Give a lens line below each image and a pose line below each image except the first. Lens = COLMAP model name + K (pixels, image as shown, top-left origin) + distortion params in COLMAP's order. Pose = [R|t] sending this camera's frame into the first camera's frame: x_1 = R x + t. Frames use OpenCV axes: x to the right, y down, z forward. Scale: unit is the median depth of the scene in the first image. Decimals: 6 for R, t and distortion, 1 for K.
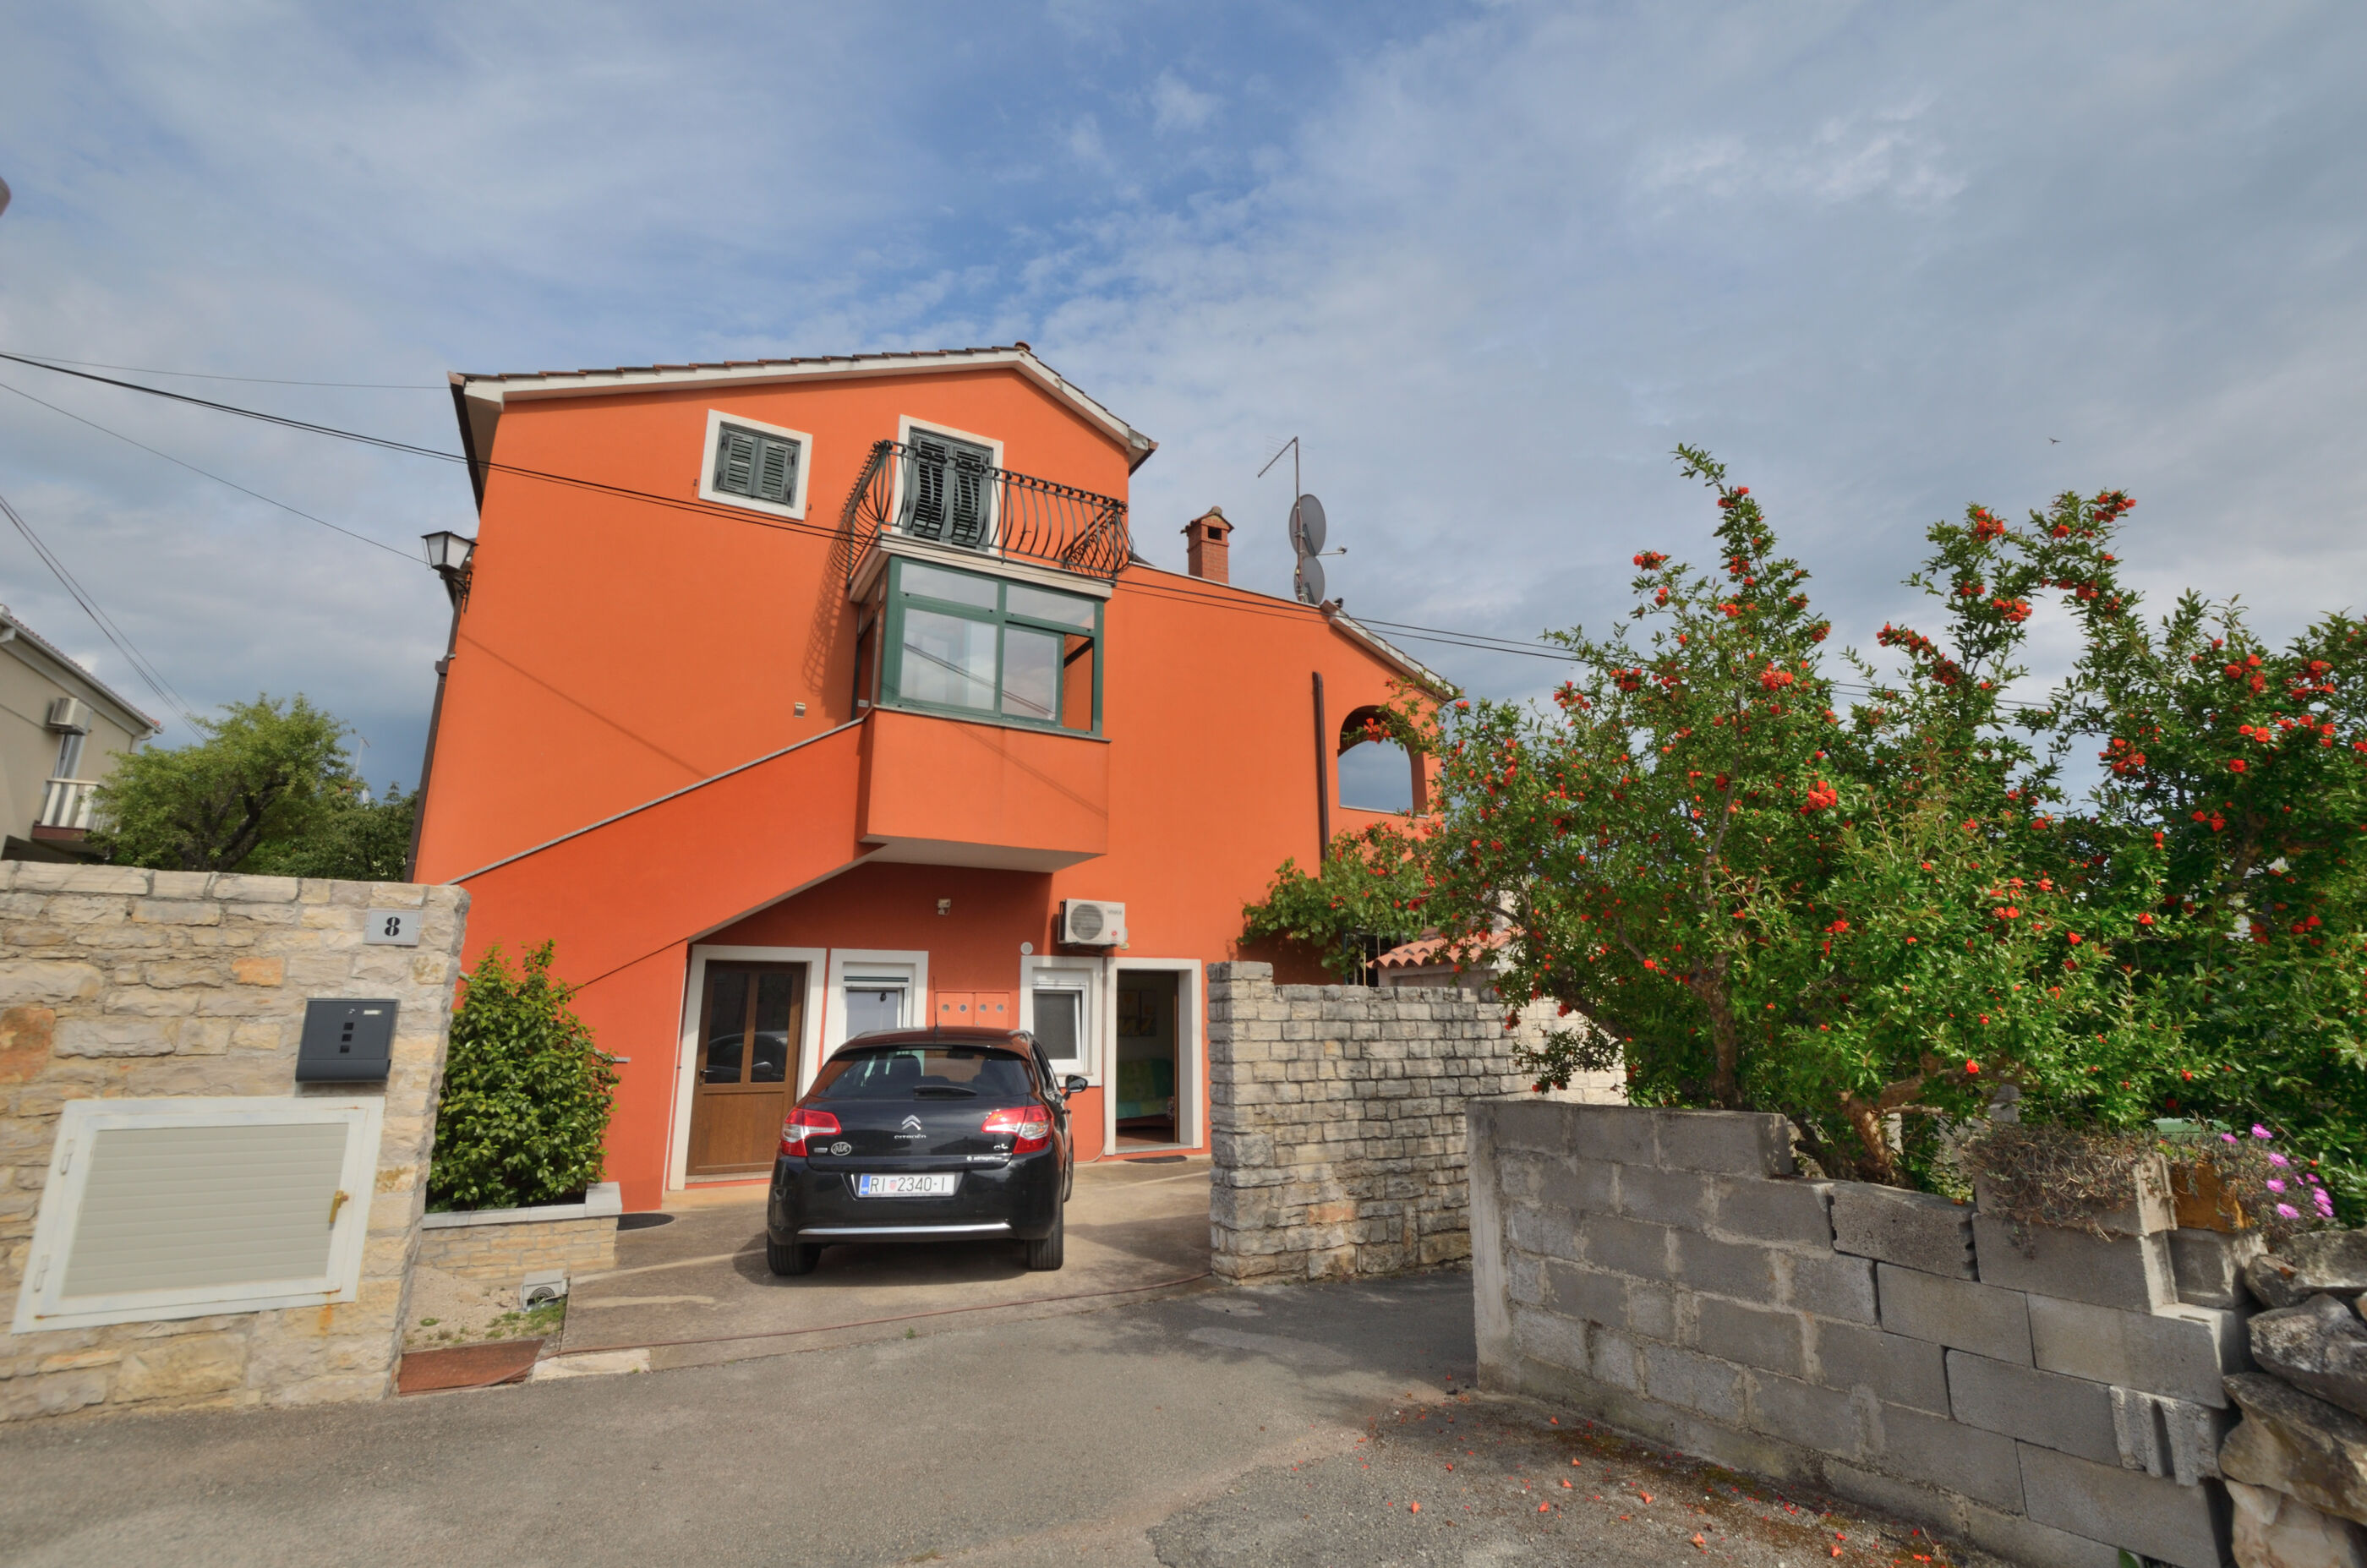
lens RADIAL K [[1046.9, 0, 1204.8], [0, 1046.9, 779.7], [0, 0, 1]] dist [-0.035221, 0.006788]
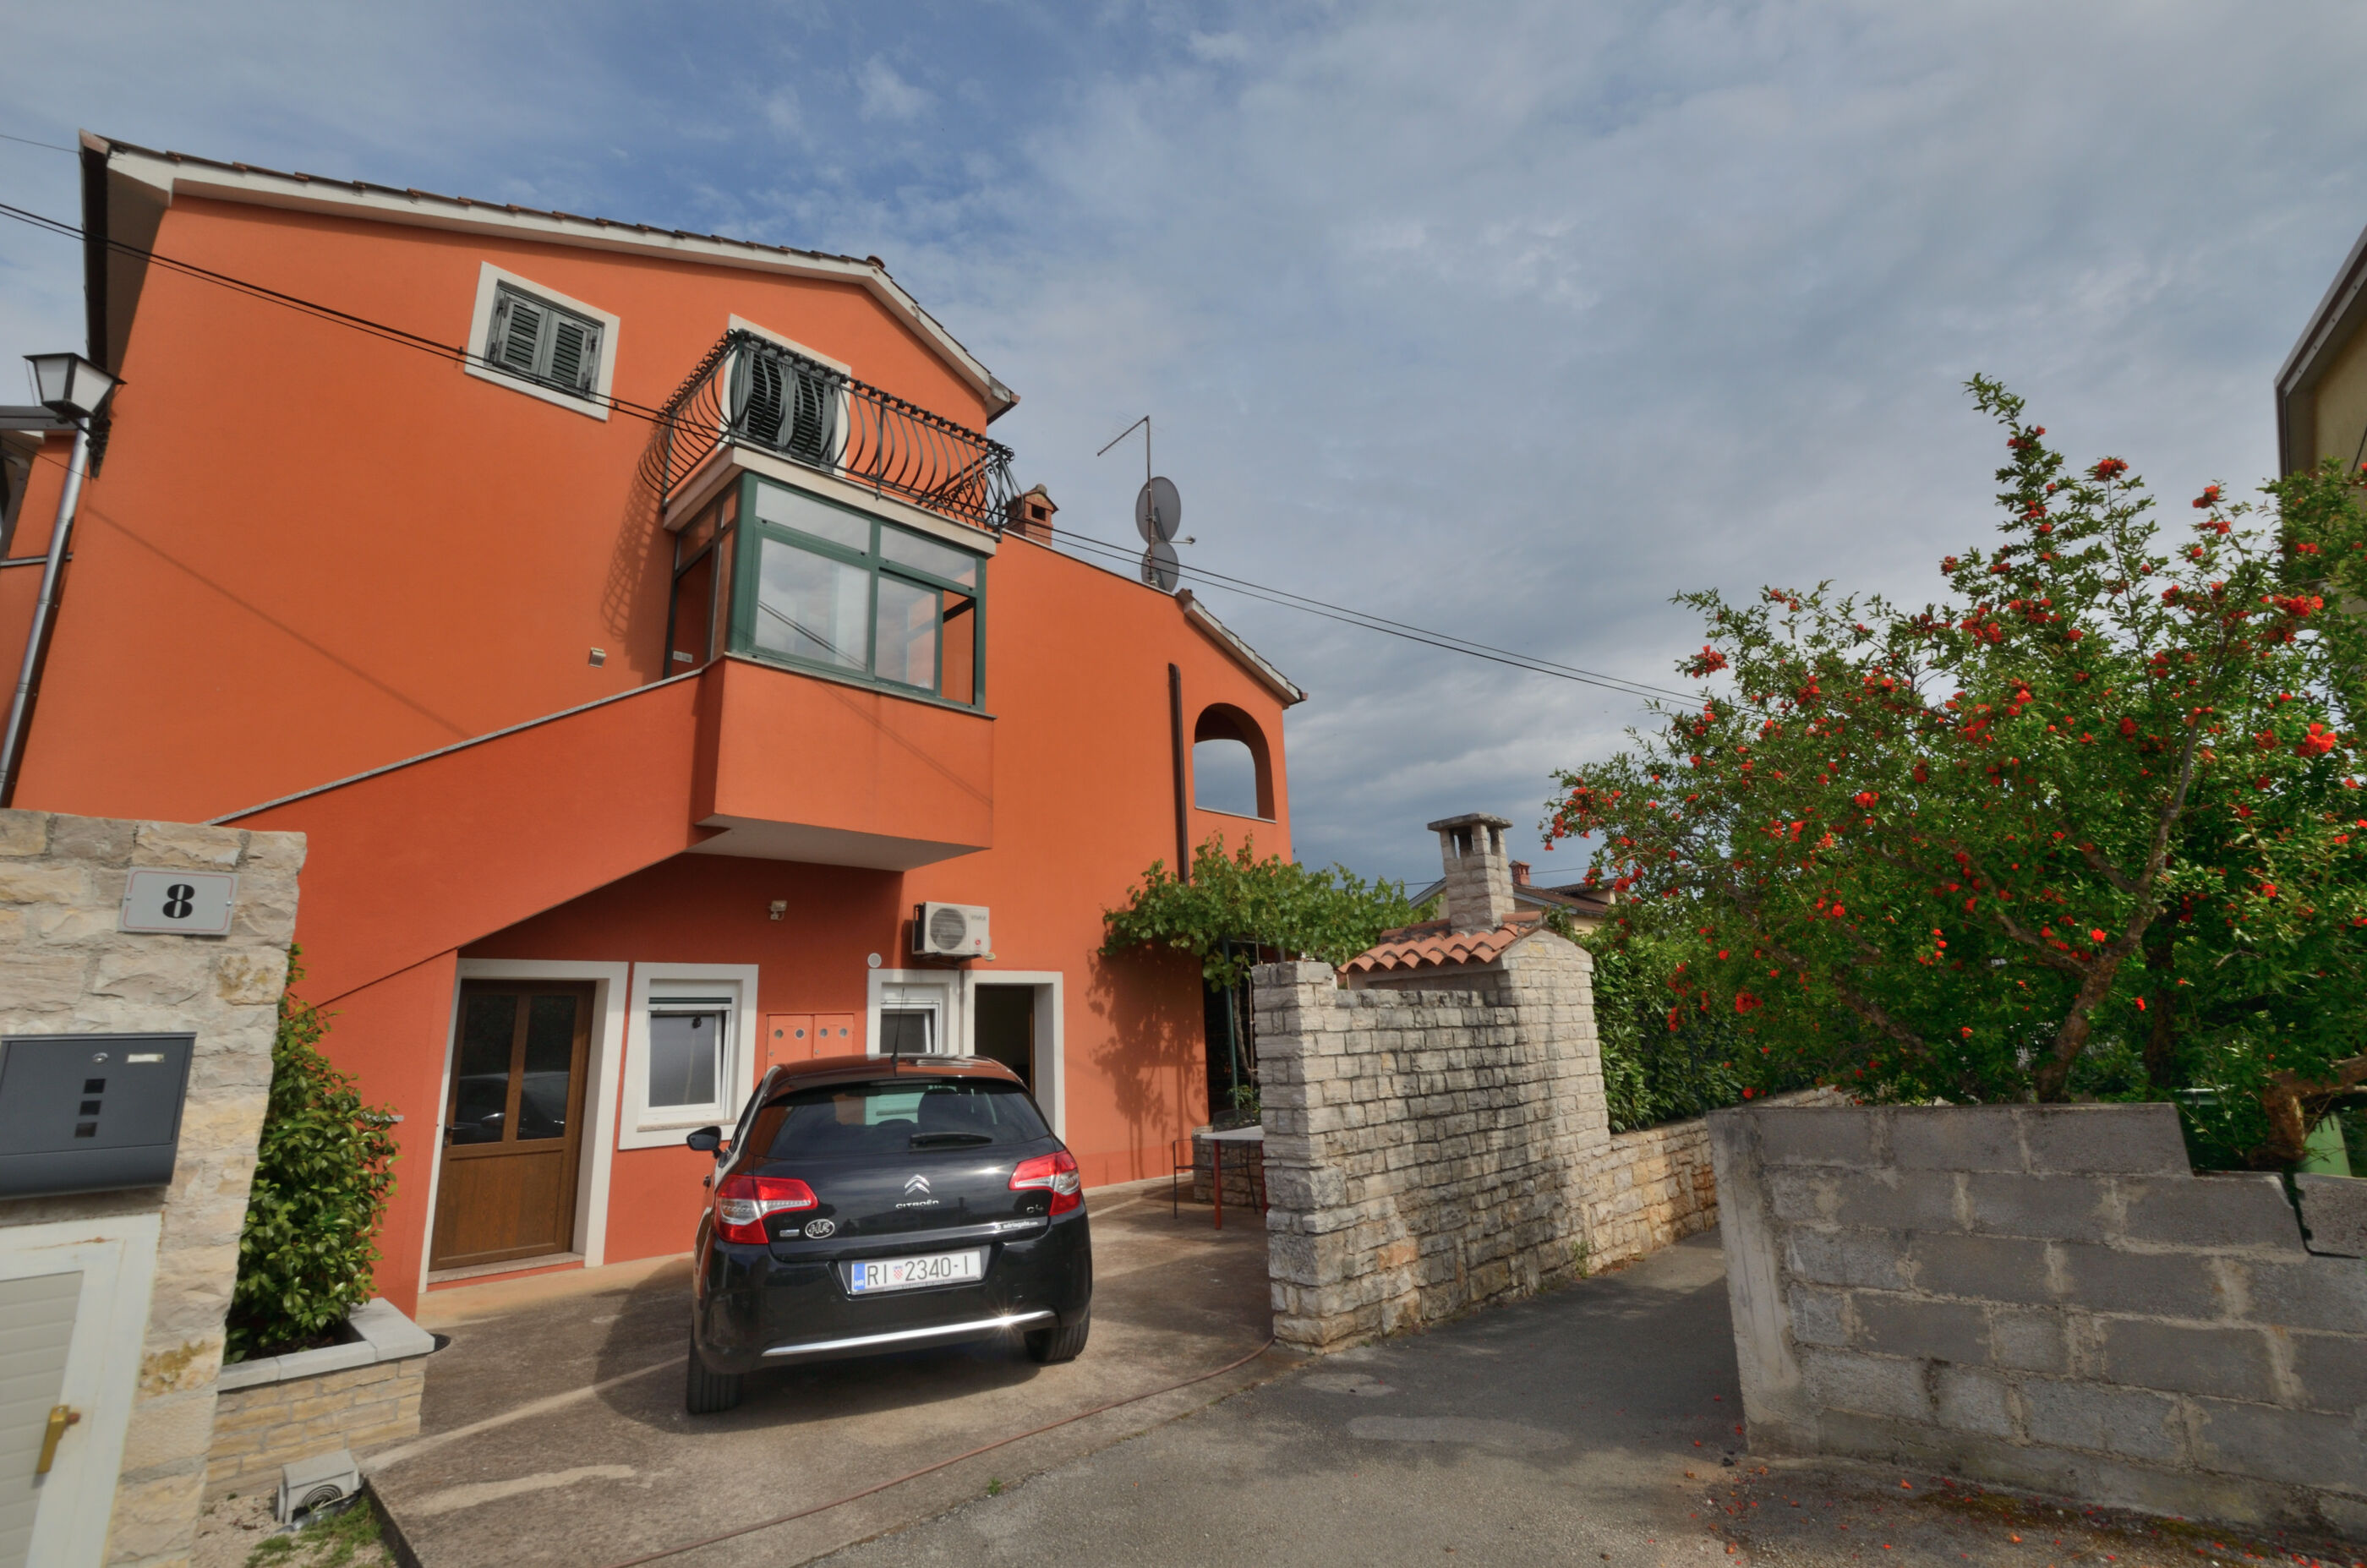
lens RADIAL K [[1046.9, 0, 1204.8], [0, 1046.9, 779.7], [0, 0, 1]] dist [-0.035221, 0.006788]
pose [[0.958040, 0.036586, 0.284291, -0.291719], [-0.031143, 0.999235, -0.023647, 0.051063], [-0.284939, 0.013801, 0.958446, 0.220611]]
